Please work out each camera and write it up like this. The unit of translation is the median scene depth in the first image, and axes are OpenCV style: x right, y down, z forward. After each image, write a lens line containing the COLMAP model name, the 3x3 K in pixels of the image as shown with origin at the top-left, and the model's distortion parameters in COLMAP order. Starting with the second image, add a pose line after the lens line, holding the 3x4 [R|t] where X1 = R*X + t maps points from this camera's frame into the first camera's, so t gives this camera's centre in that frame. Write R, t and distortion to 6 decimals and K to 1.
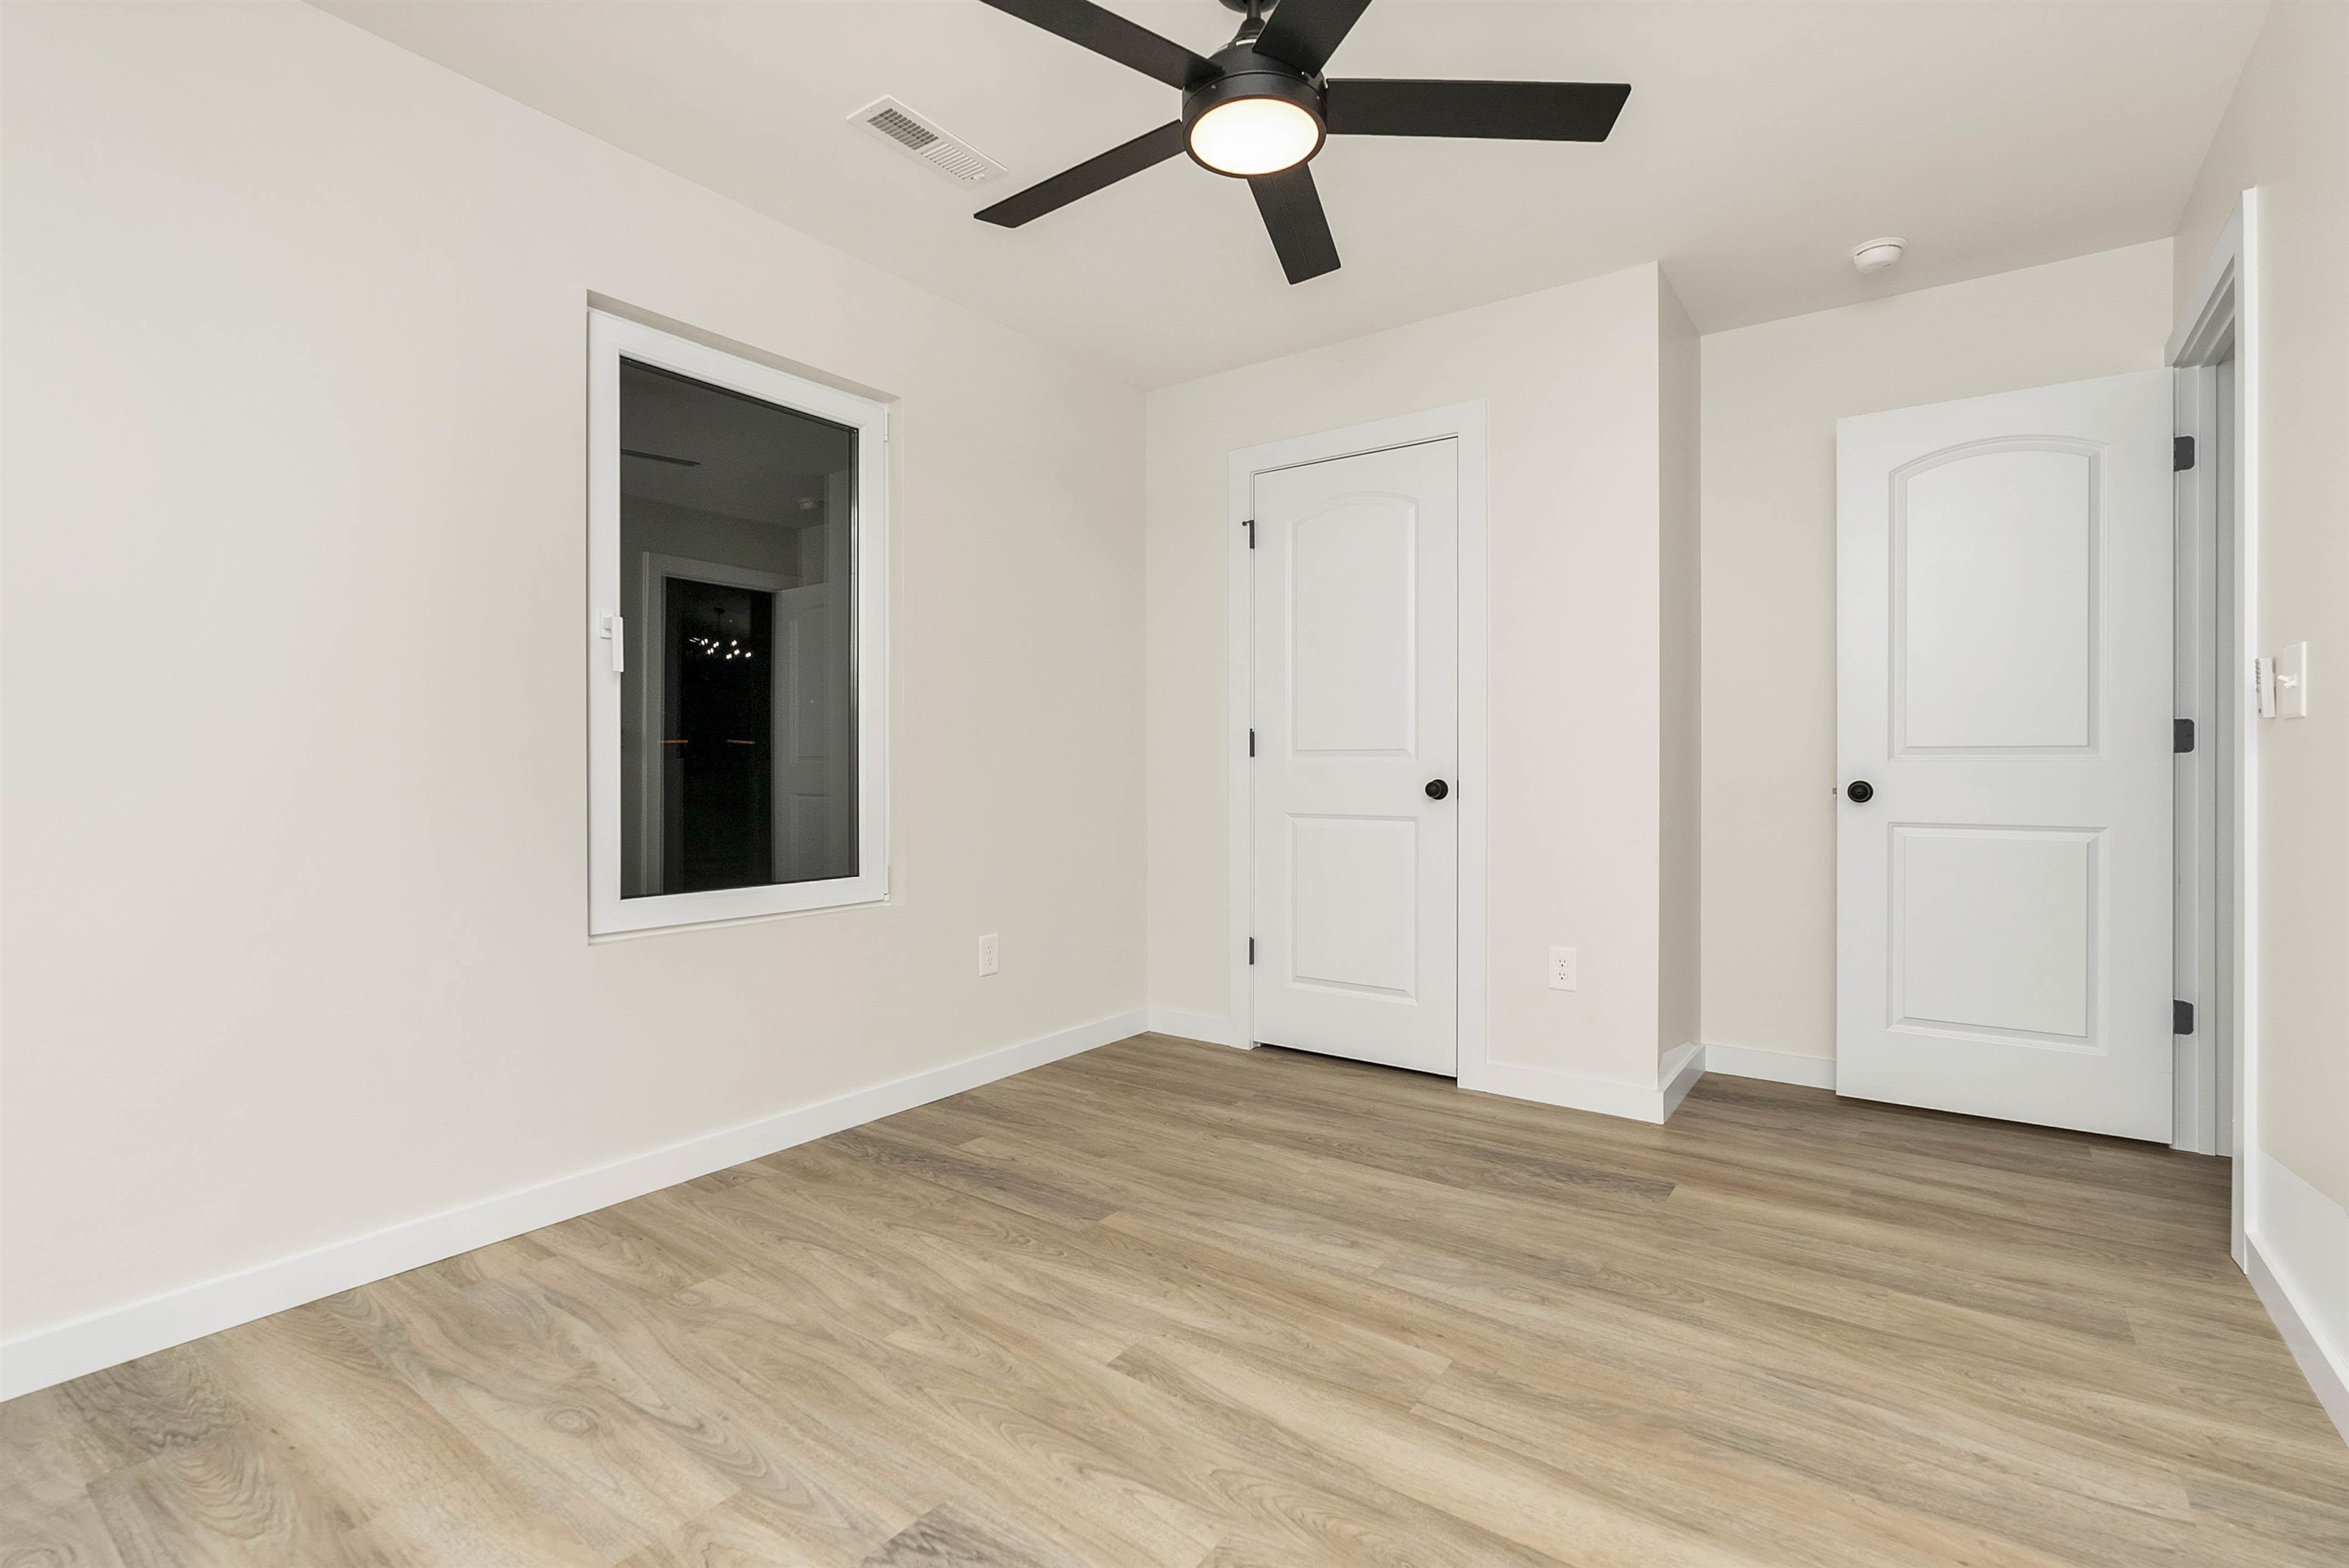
lens RADIAL K [[1054.3, 0, 1195.1], [0, 1054.3, 771.0], [0, 0, 1]] dist [-0.004364, 0.001711]
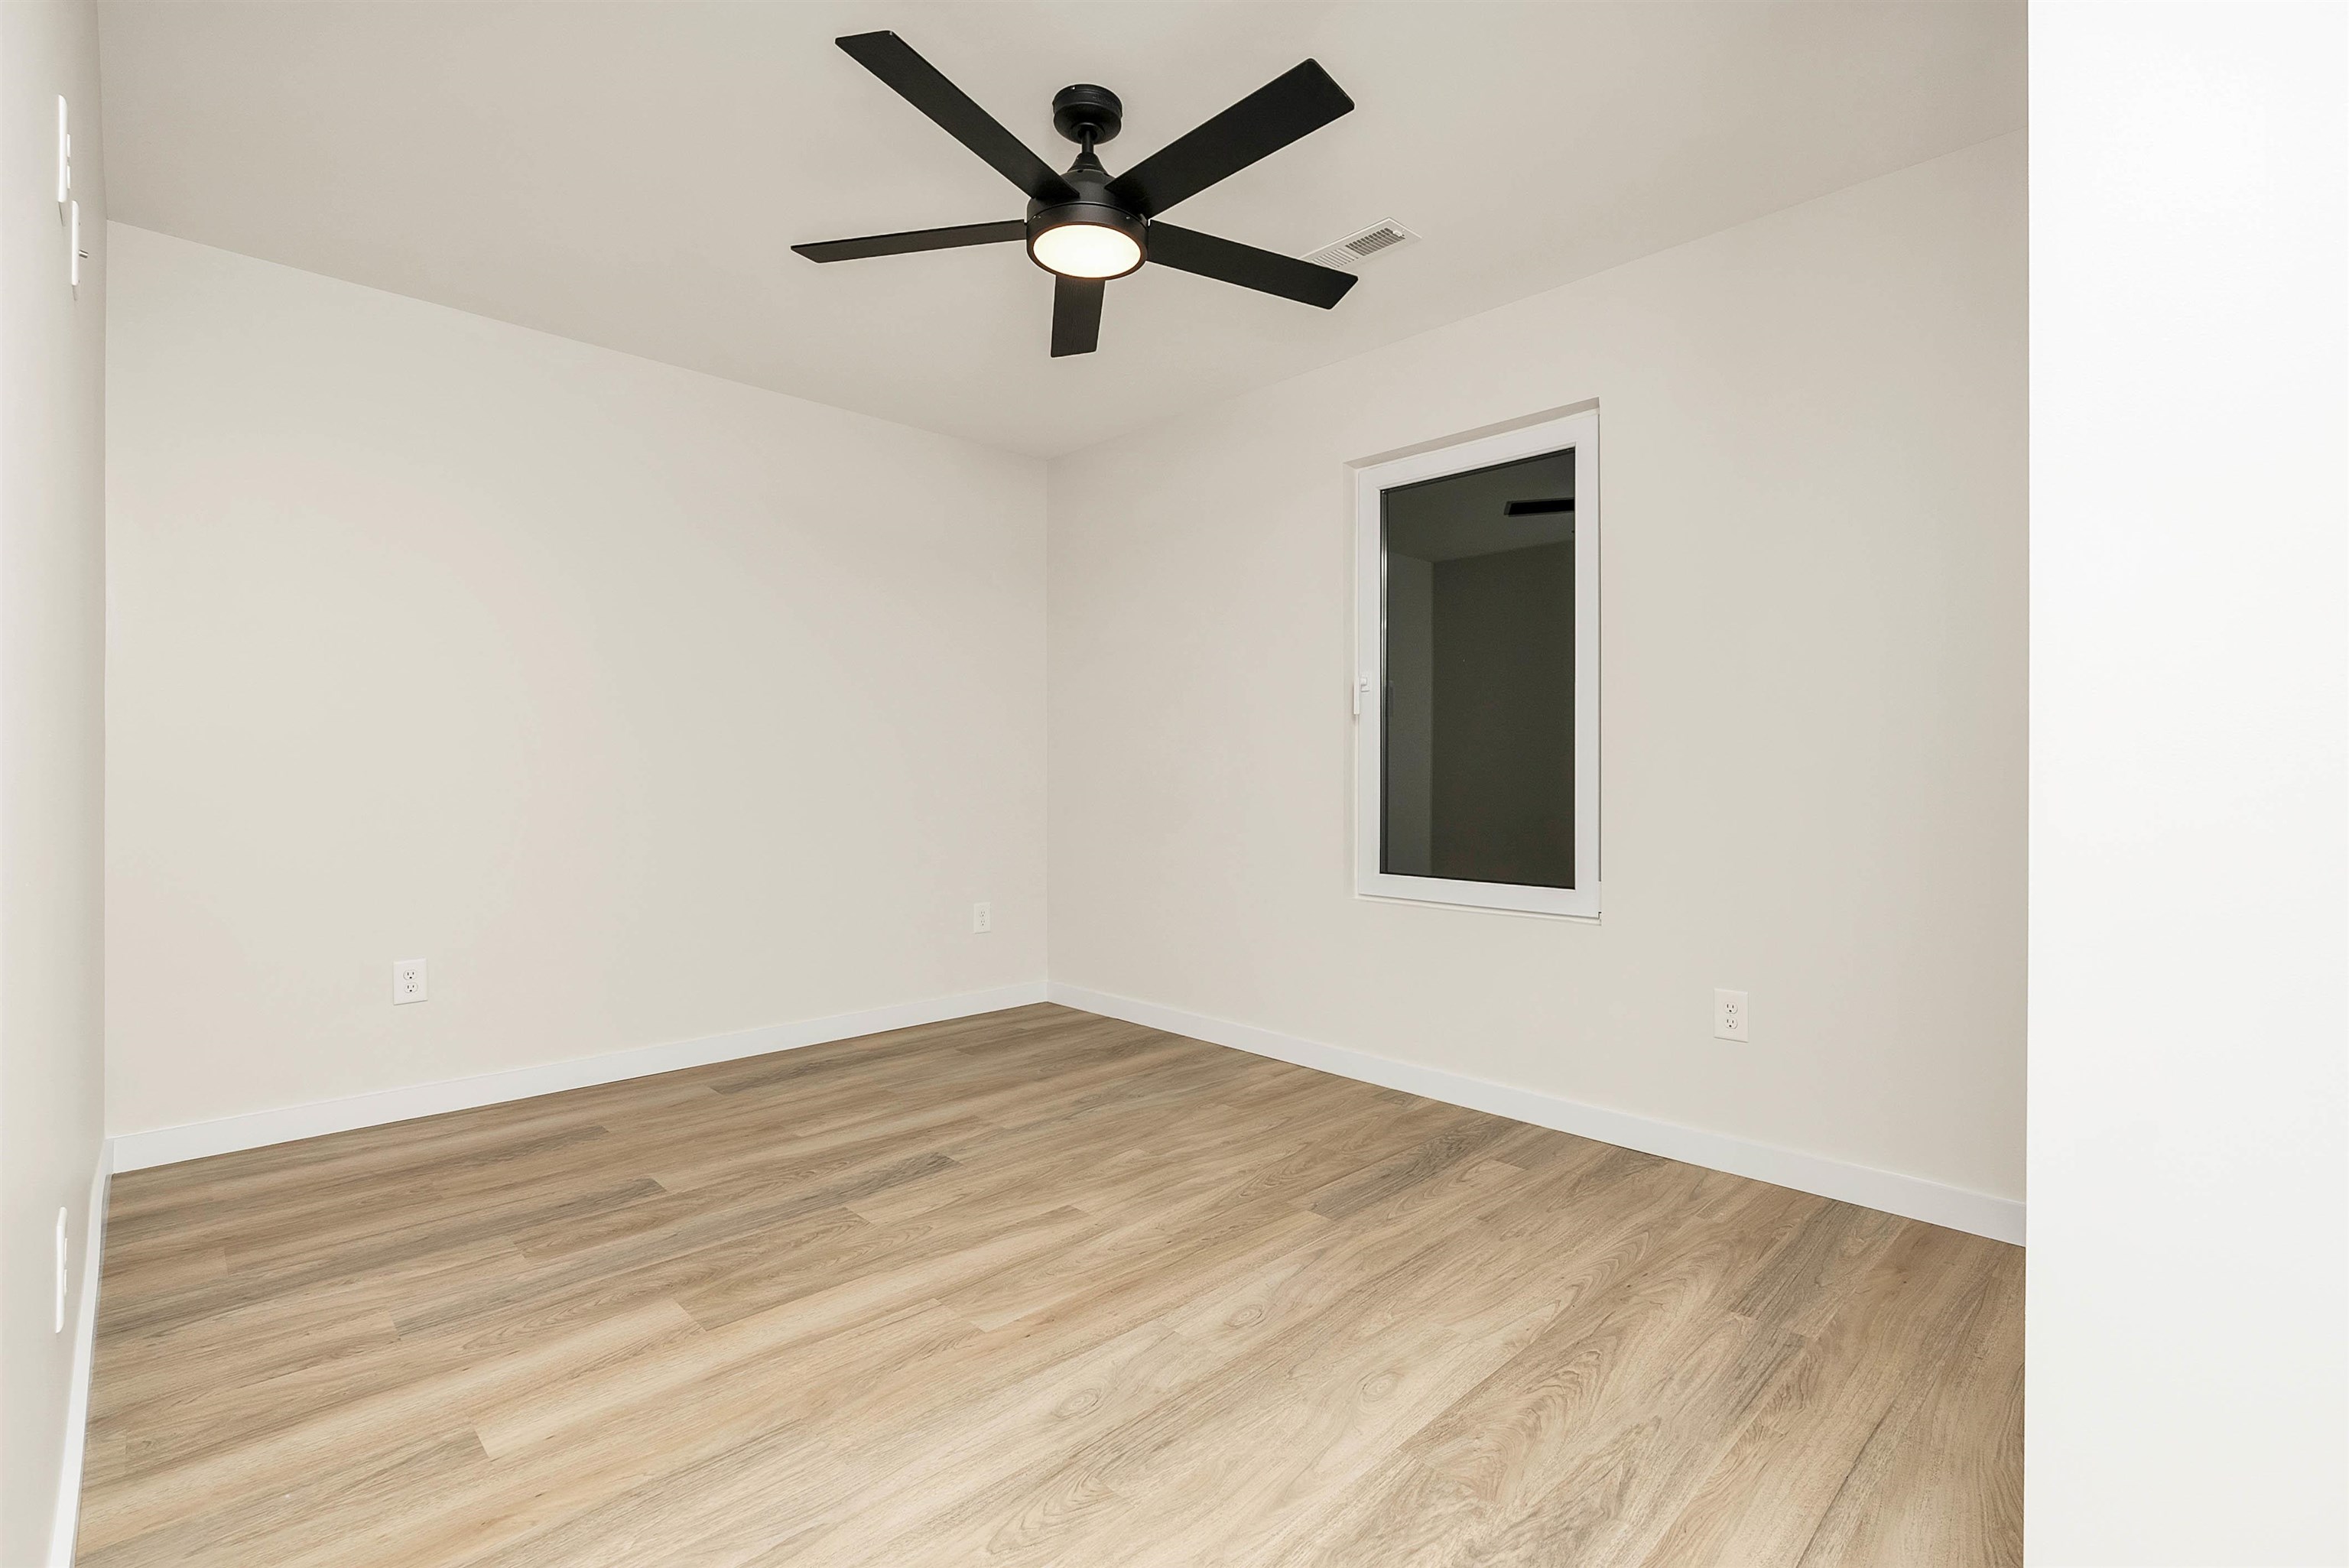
lens RADIAL K [[1054.3, 0, 1175.8], [0, 1054.3, 778.3], [0, 0, 1]] dist [-0.004364, 0.001711]
pose [[-0.171239, -0.001030, -0.985229, 0.939913], [-0.004965, 0.999988, -0.000182, -0.004155], [0.985217, 0.004860, -0.171242, 1.015852]]
